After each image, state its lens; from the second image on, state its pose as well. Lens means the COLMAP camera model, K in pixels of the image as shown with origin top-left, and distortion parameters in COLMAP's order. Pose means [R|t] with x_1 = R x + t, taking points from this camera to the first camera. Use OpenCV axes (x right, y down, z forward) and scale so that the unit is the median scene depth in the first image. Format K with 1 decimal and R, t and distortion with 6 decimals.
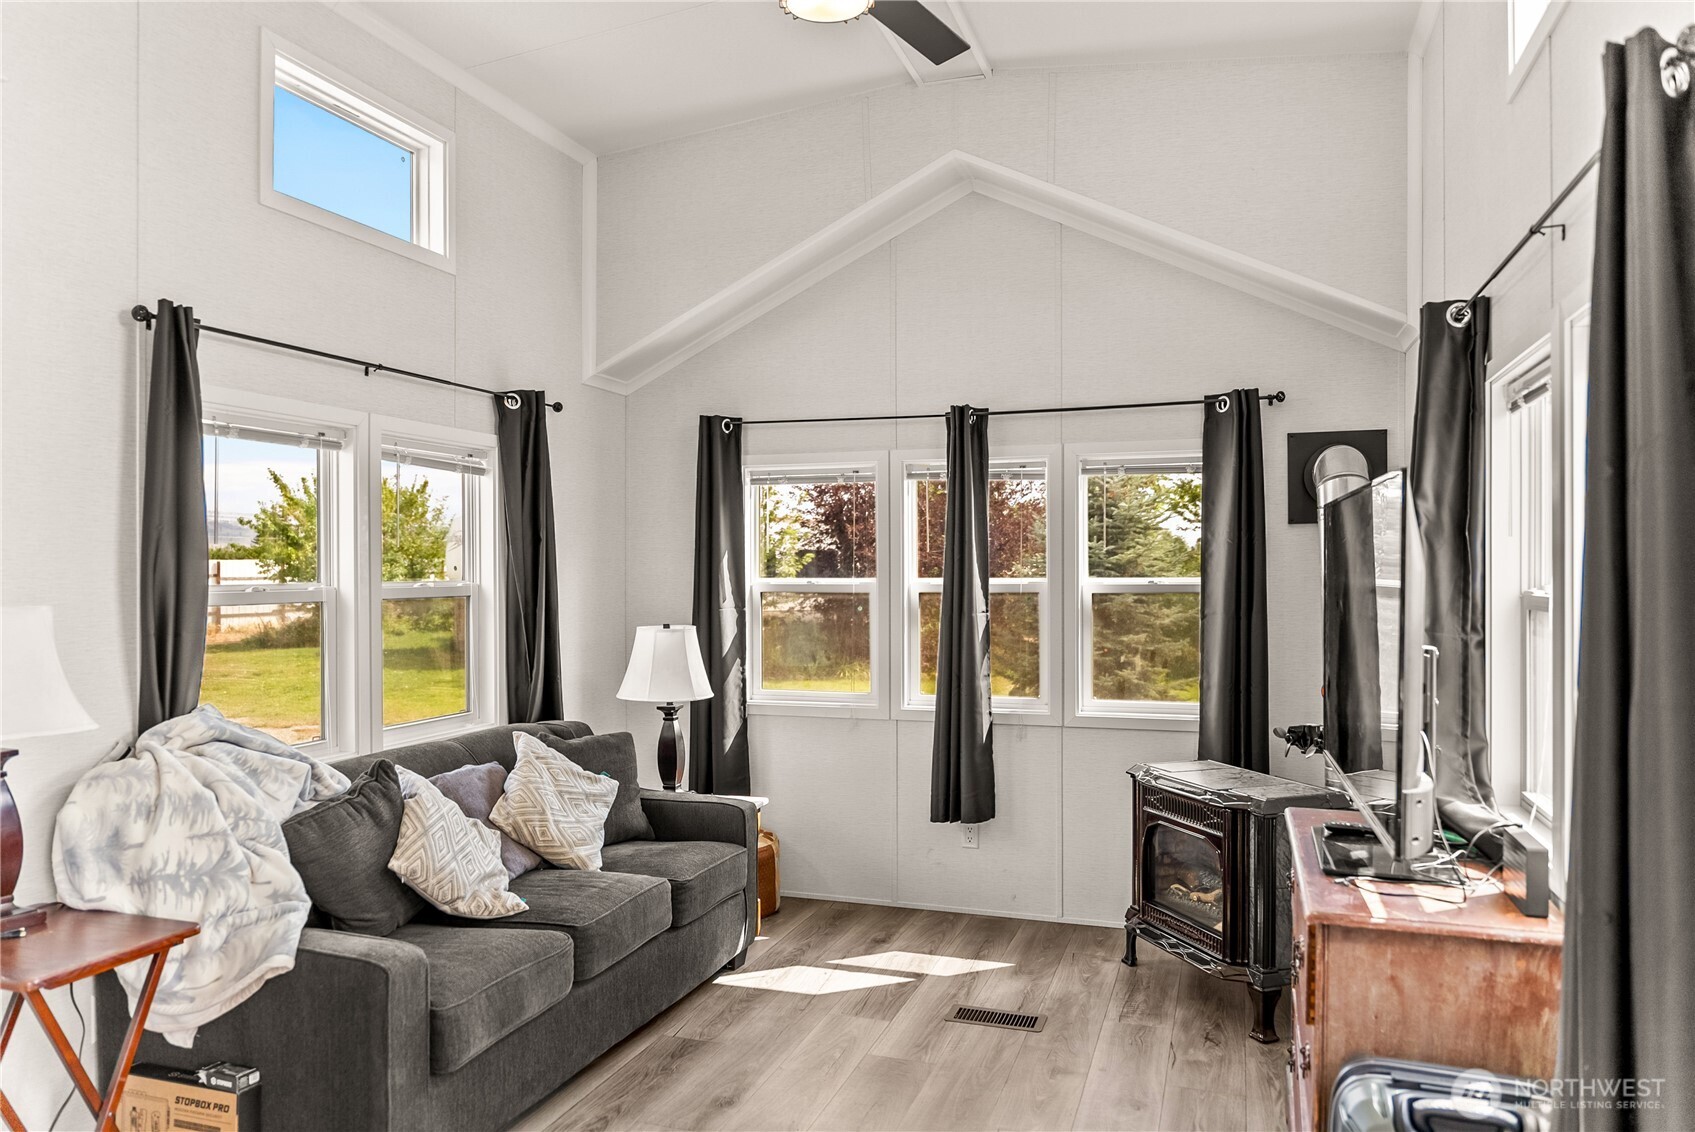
lens RADIAL K [[1169.7, 0, 847.5], [0, 1169.7, 566.0], [0, 0, 1]] dist [-0.000276, -0.001225]
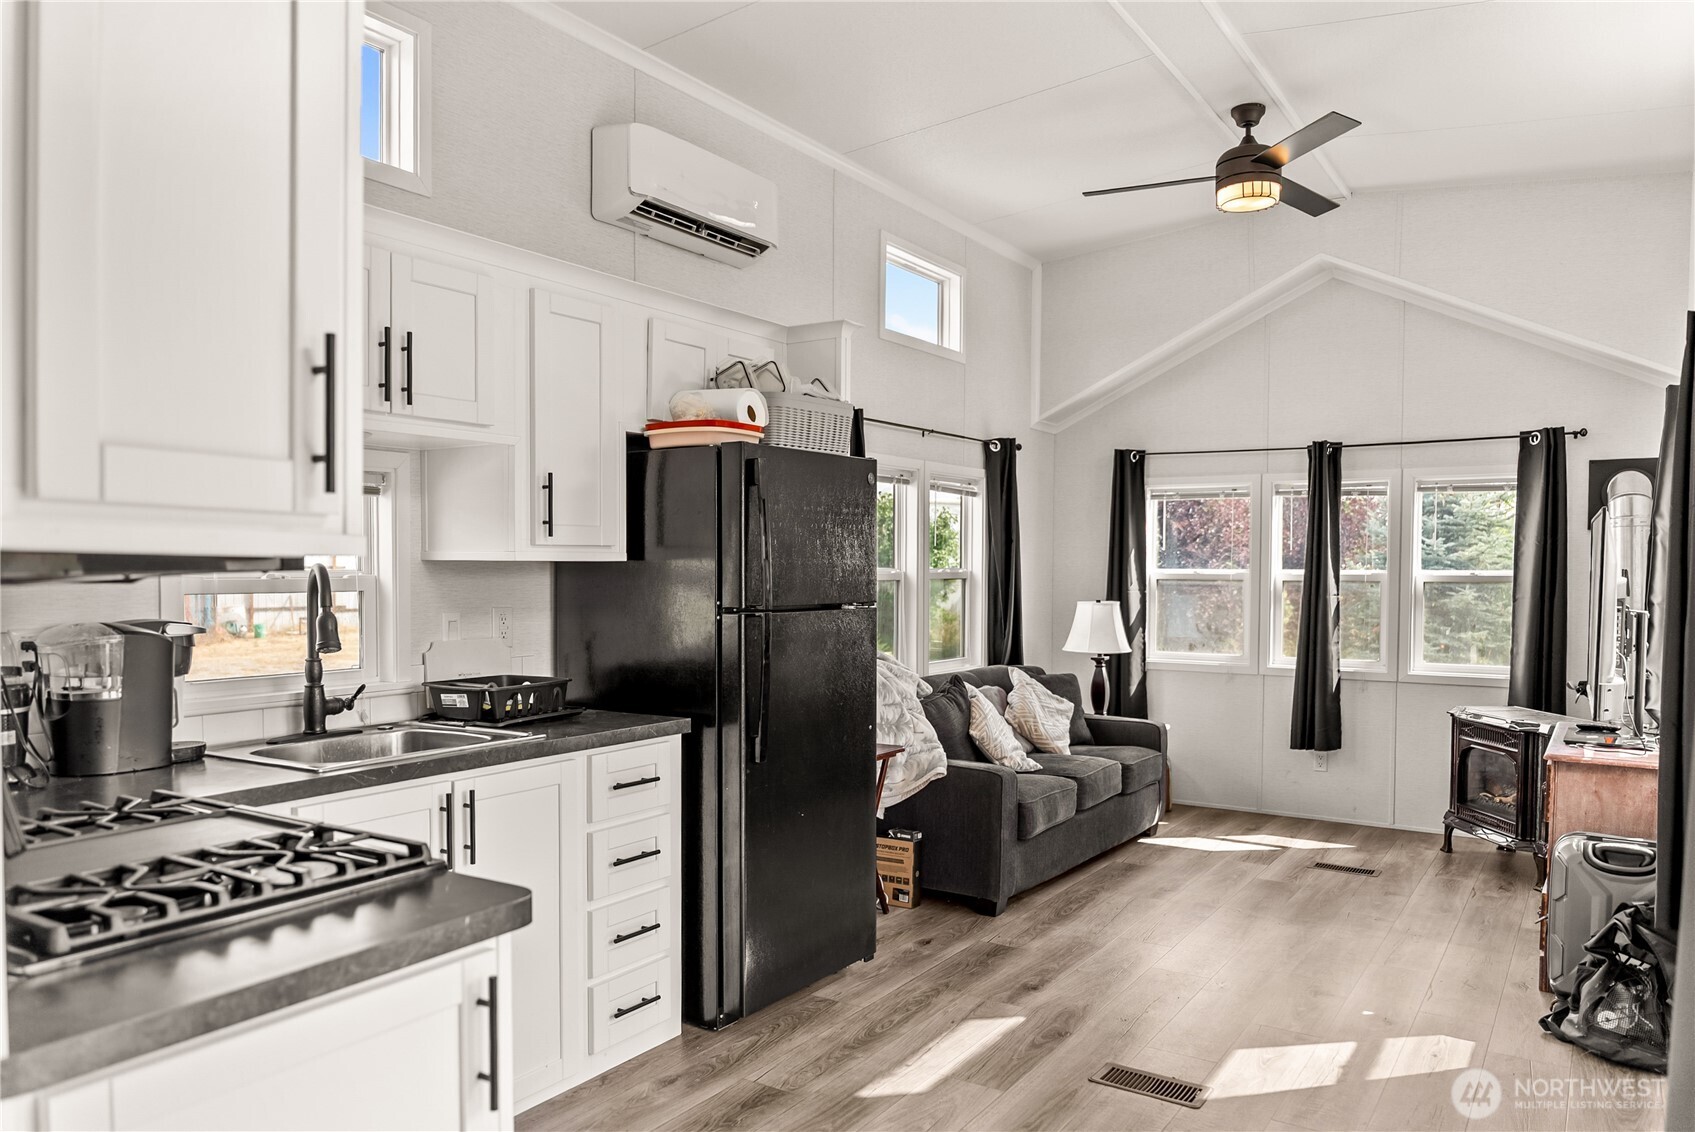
lens RADIAL K [[1198.6, 0, 848.0], [0, 1198.6, 602.4], [0, 0, 1]] dist [0.001193, -0.002666]
pose [[0.969494, 0.014967, -0.244659, -0.095476], [-0.006508, 0.999354, 0.035345, 0.002856], [0.245030, -0.032675, 0.968965, -0.503947]]
